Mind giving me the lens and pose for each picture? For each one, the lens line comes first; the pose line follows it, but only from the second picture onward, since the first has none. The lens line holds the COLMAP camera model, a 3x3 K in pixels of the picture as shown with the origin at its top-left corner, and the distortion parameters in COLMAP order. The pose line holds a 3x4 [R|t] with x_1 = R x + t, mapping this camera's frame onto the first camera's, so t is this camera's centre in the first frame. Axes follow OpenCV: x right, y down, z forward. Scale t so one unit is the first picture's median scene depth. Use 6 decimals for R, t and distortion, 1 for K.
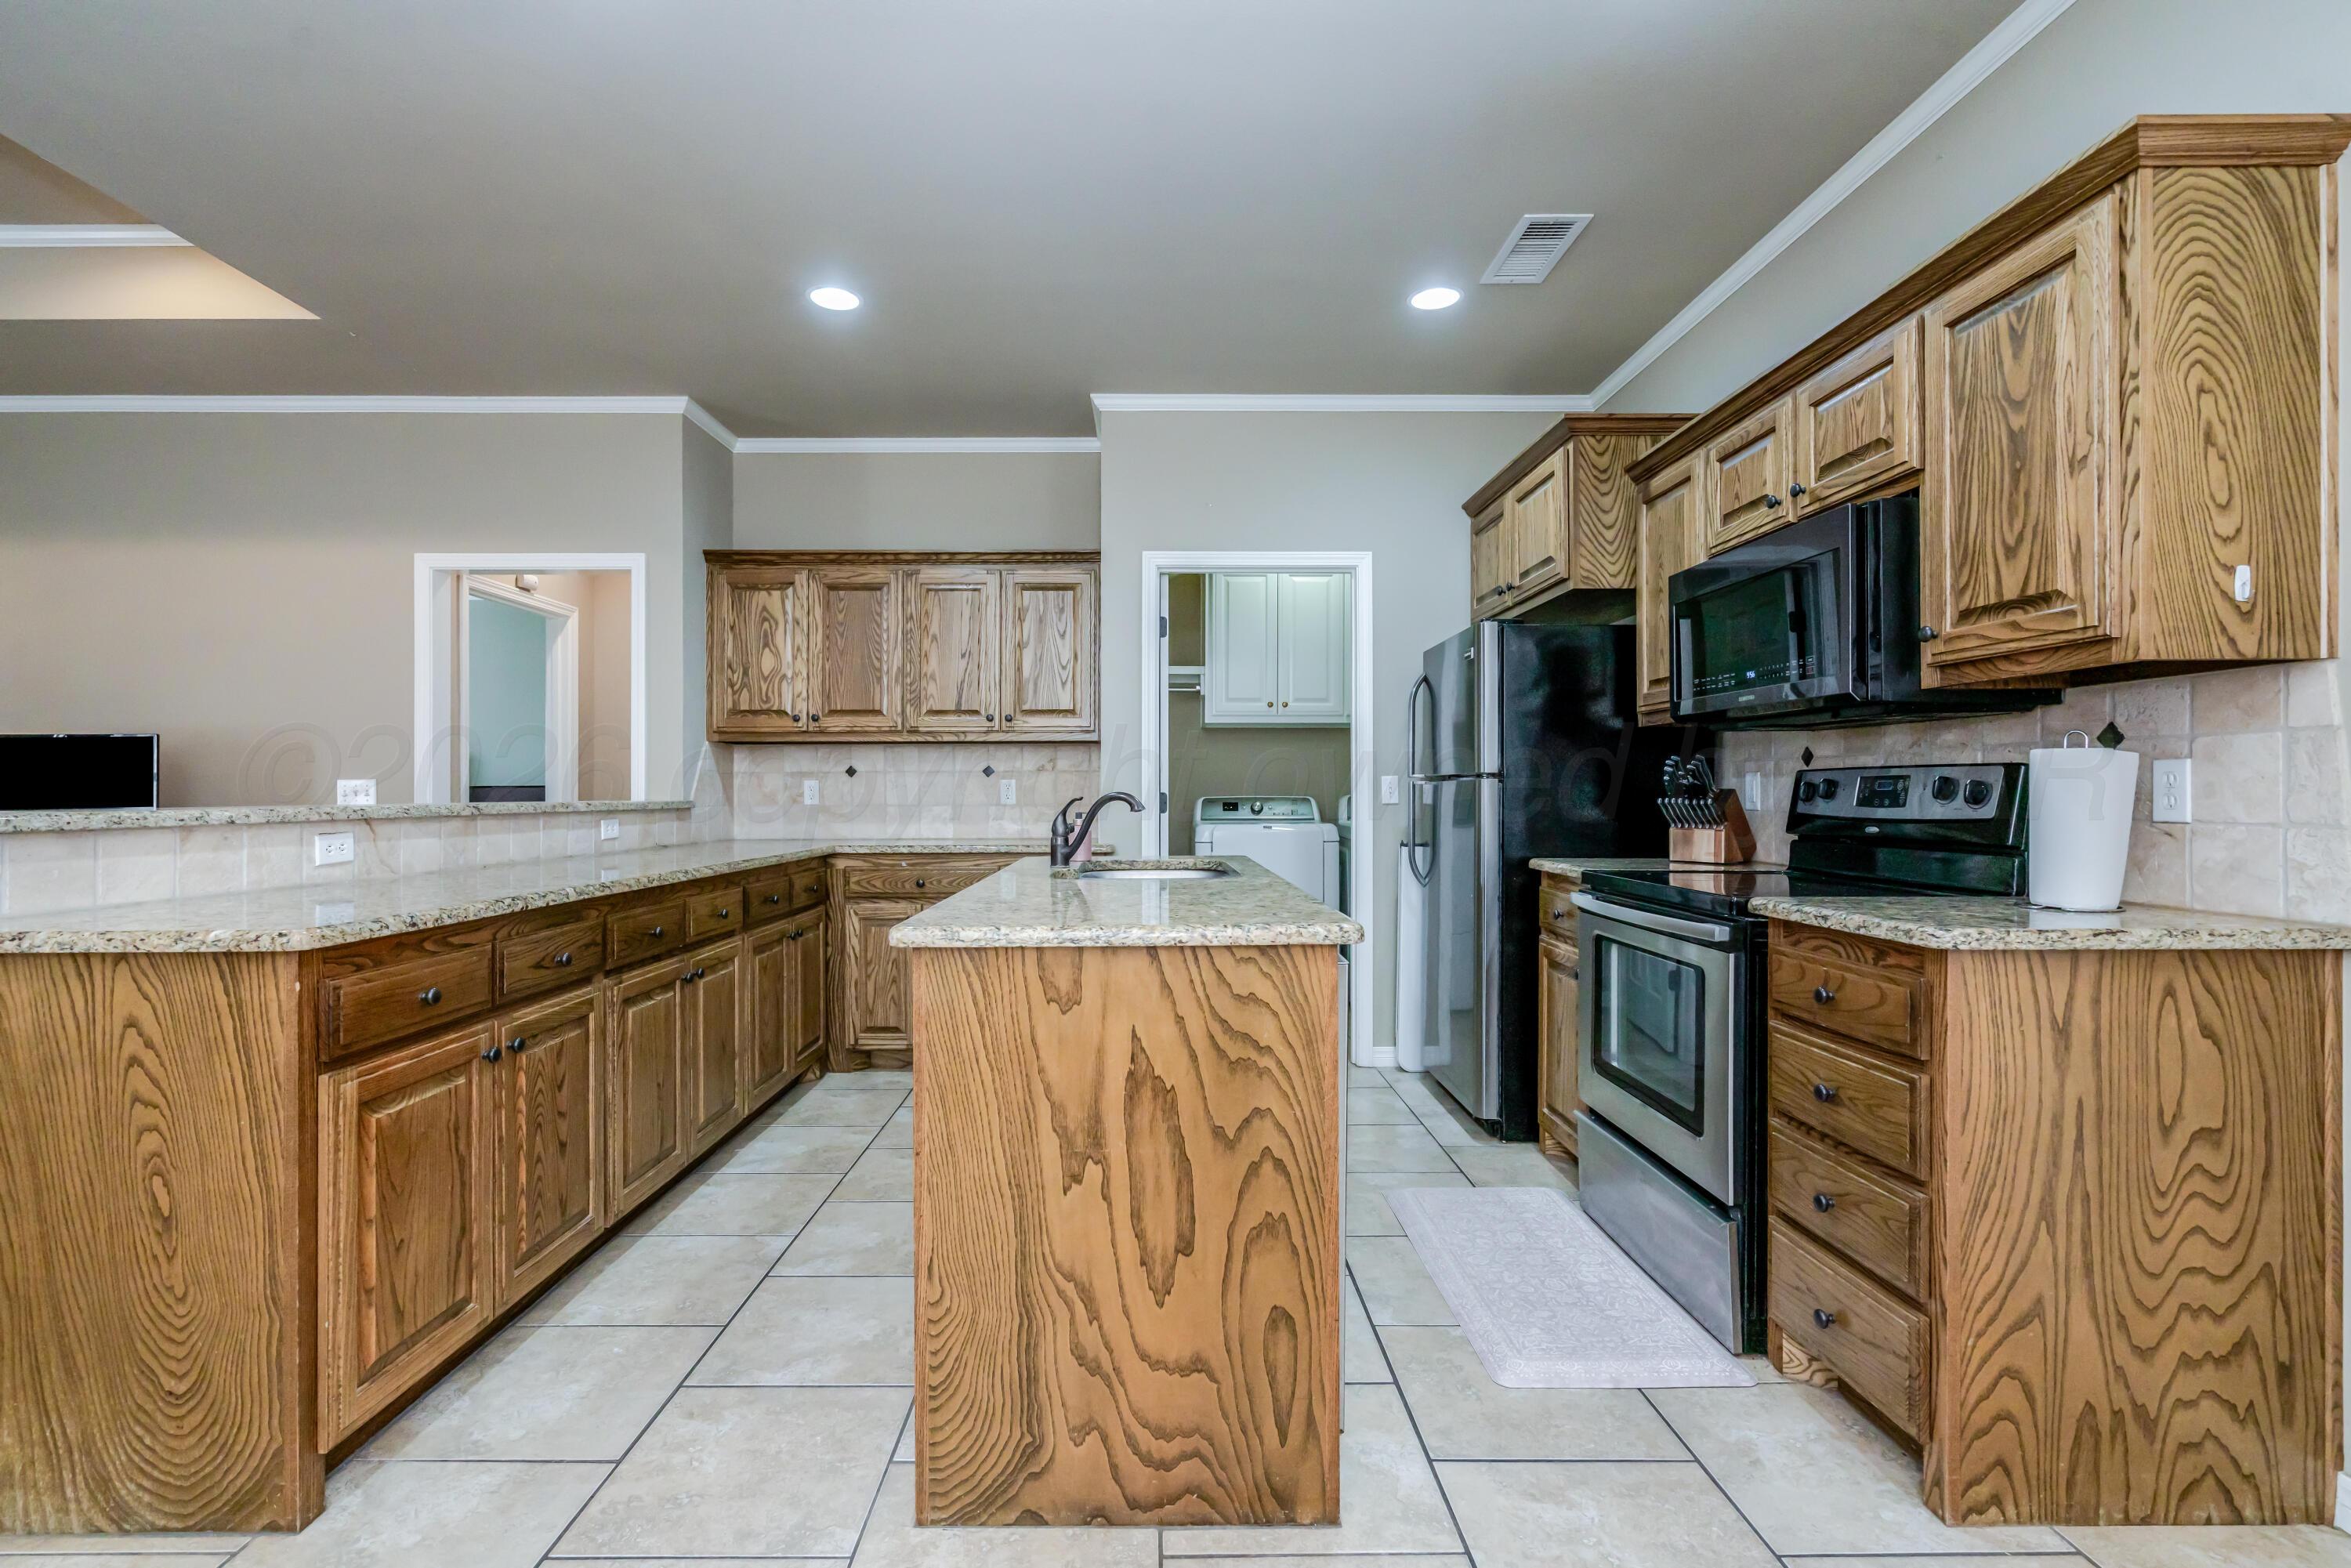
lens RADIAL K [[1078.8, 0, 1150.4], [0, 1078.8, 799.6], [0, 0, 1]] dist [-0.008390, 0.004728]
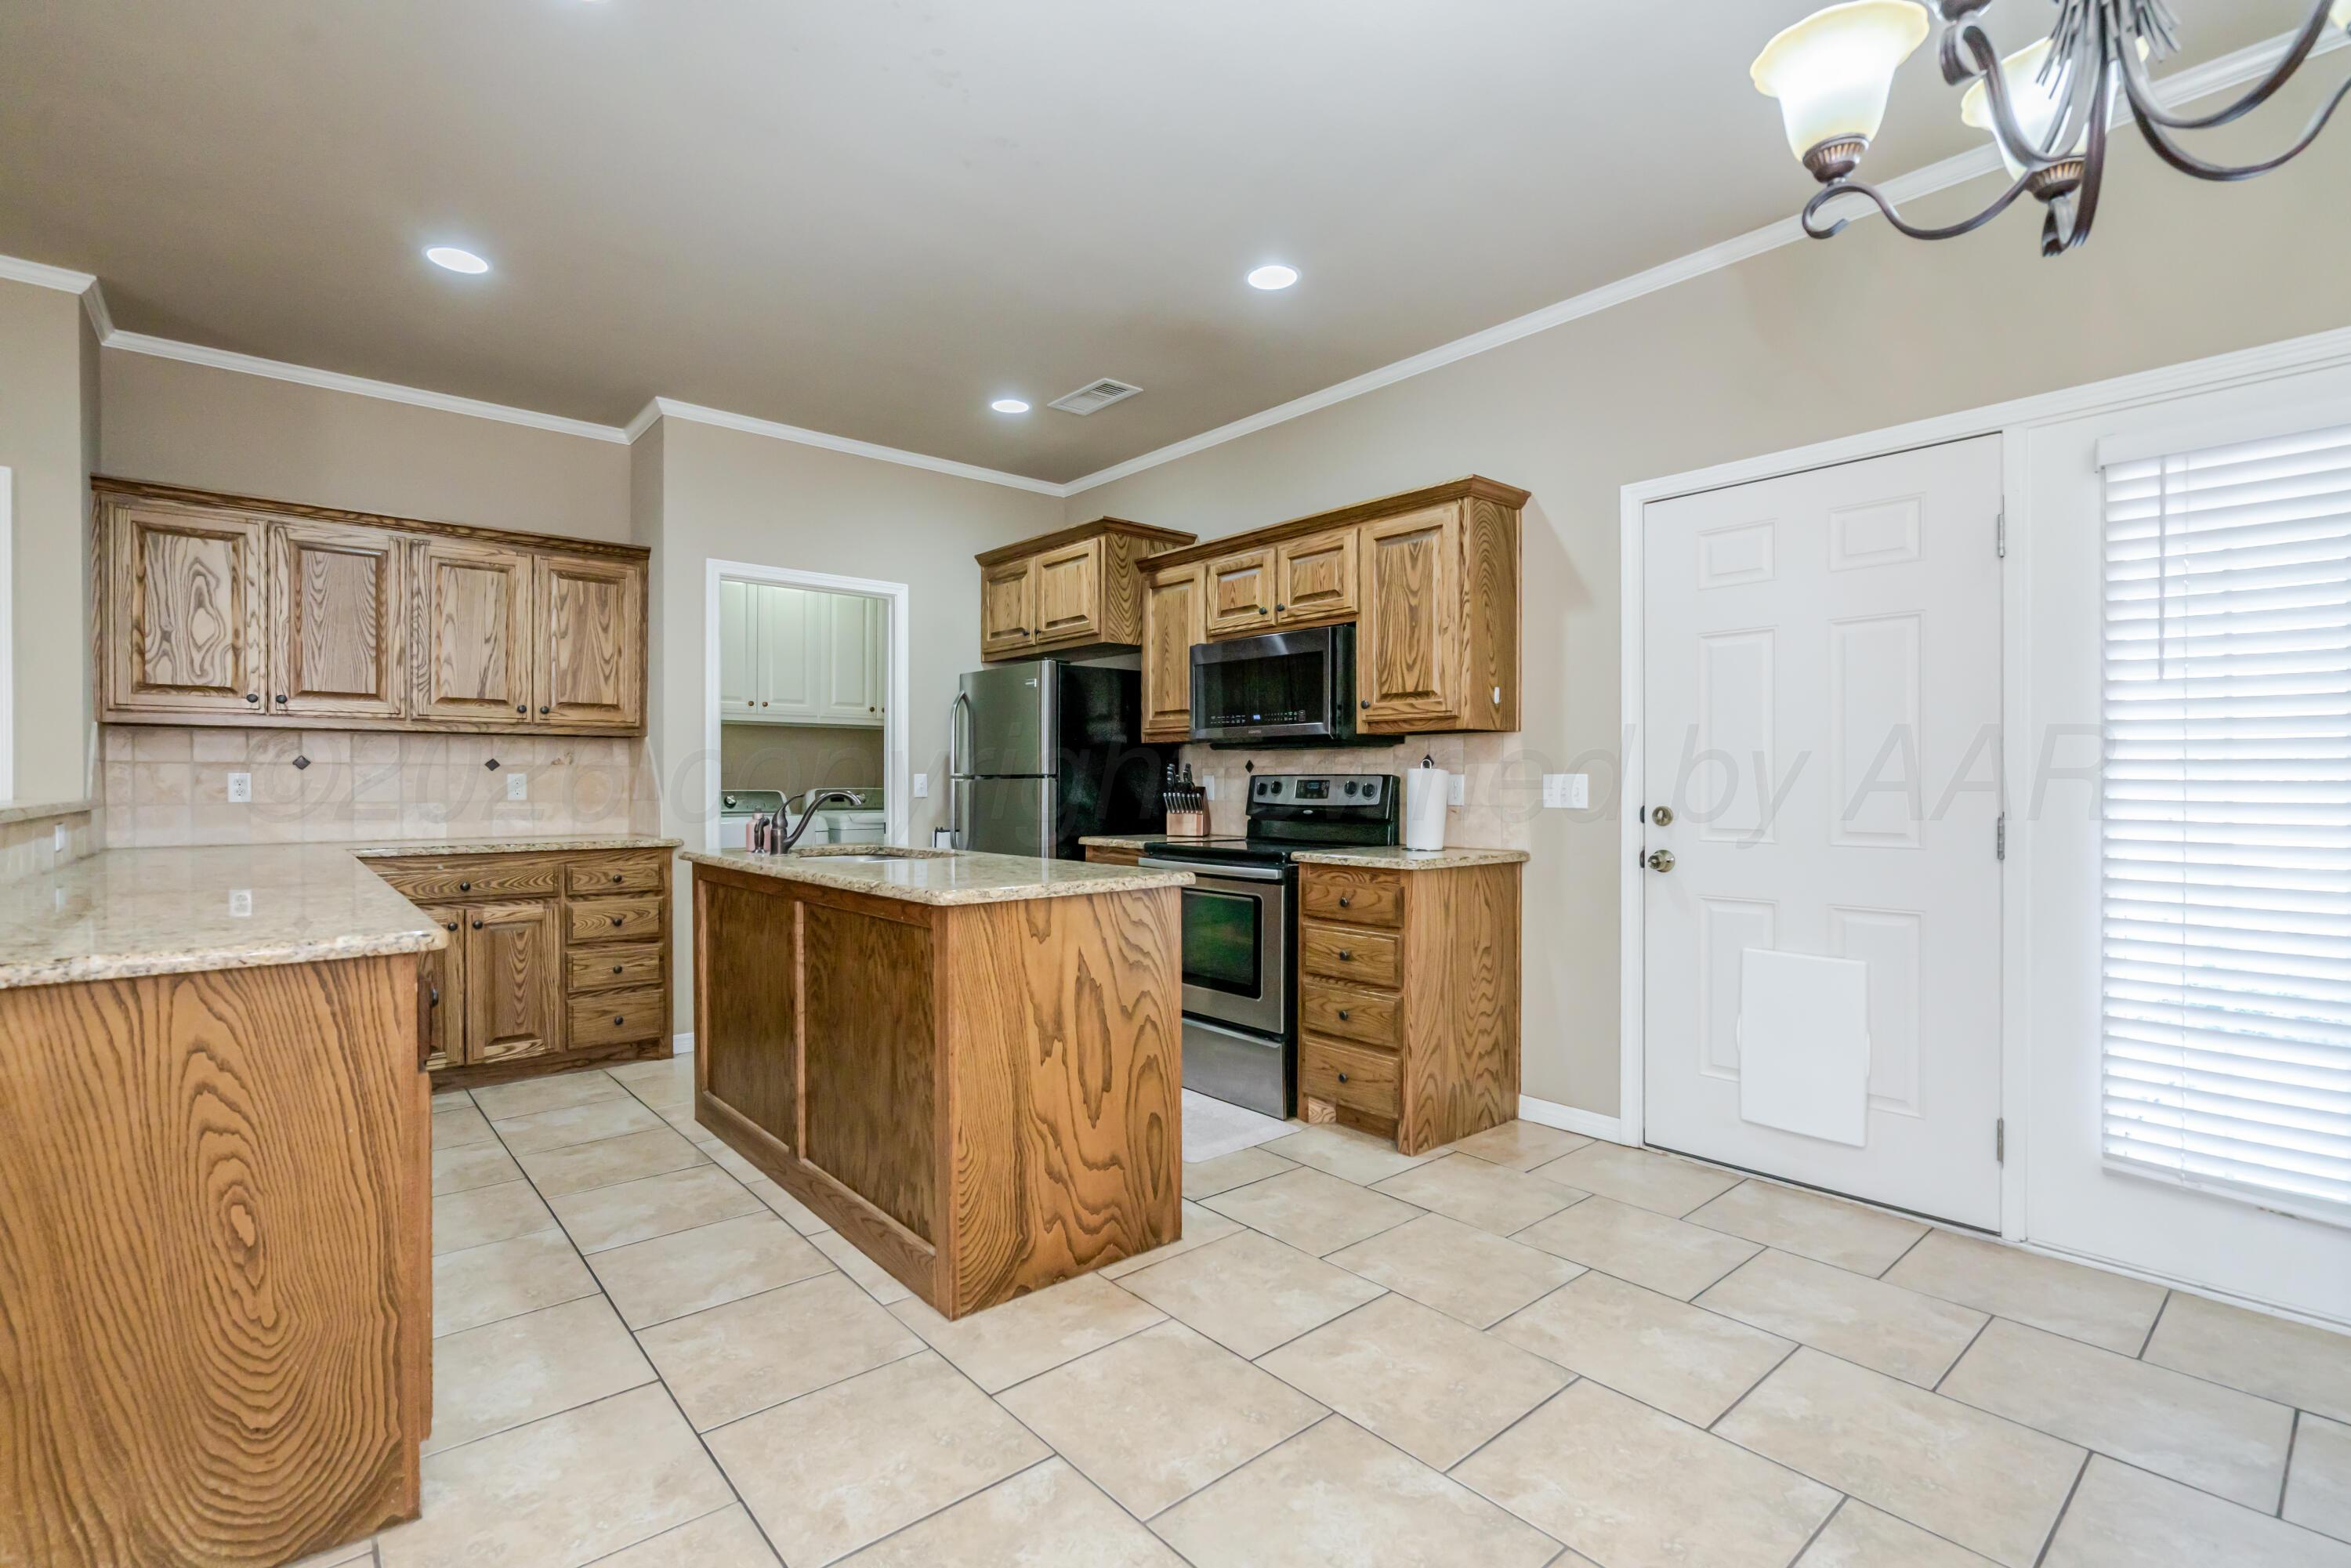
lens RADIAL K [[1065.3, 0, 1173.9], [0, 1065.3, 806.8], [0, 0, 1]] dist [-0.000388, 0.000667]
pose [[0.764897, -0.011656, 0.644047, -0.790338], [0.001633, 0.999868, 0.016157, -0.010429], [-0.644150, -0.011307, 0.764815, -0.207453]]
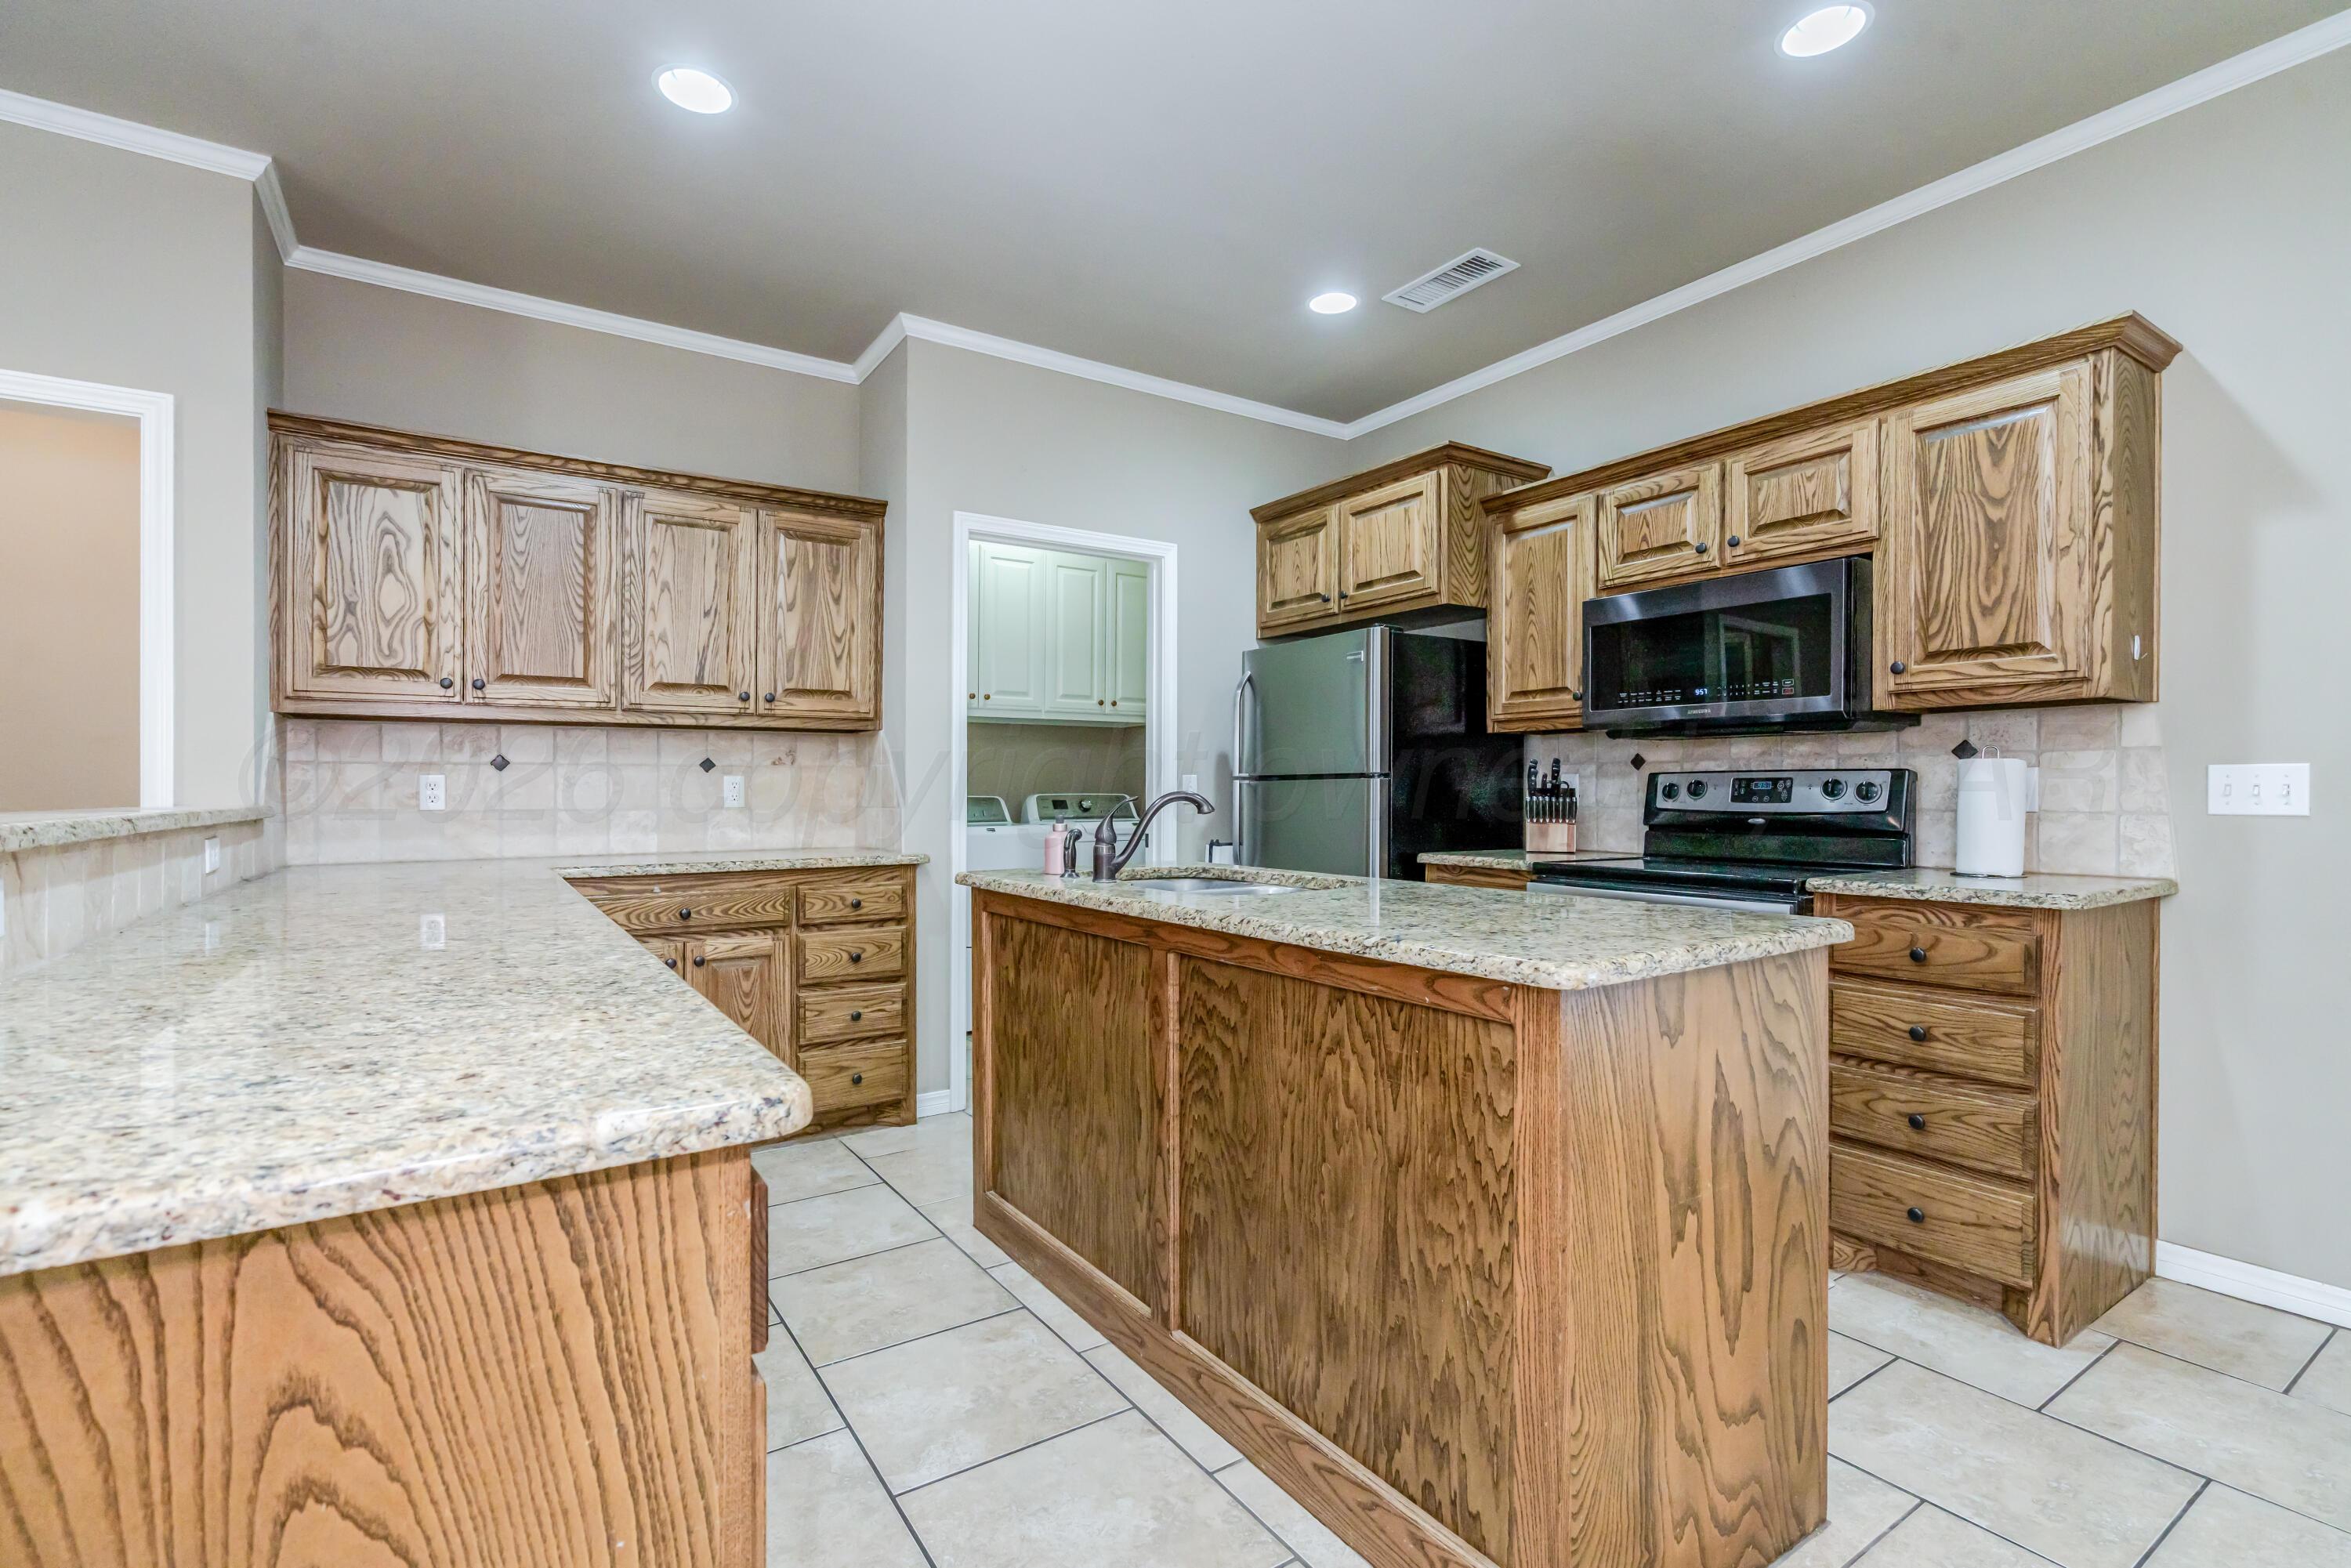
lens RADIAL K [[1073.3, 0, 1180.4], [0, 1073.3, 804.5], [0, 0, 1]] dist [-0.004050, 0.000610]
pose [[0.834451, -0.006849, 0.551040, -0.789734], [0.004540, 0.999974, 0.005554, -0.001581], [-0.551064, -0.002132, 0.834461, 0.453011]]
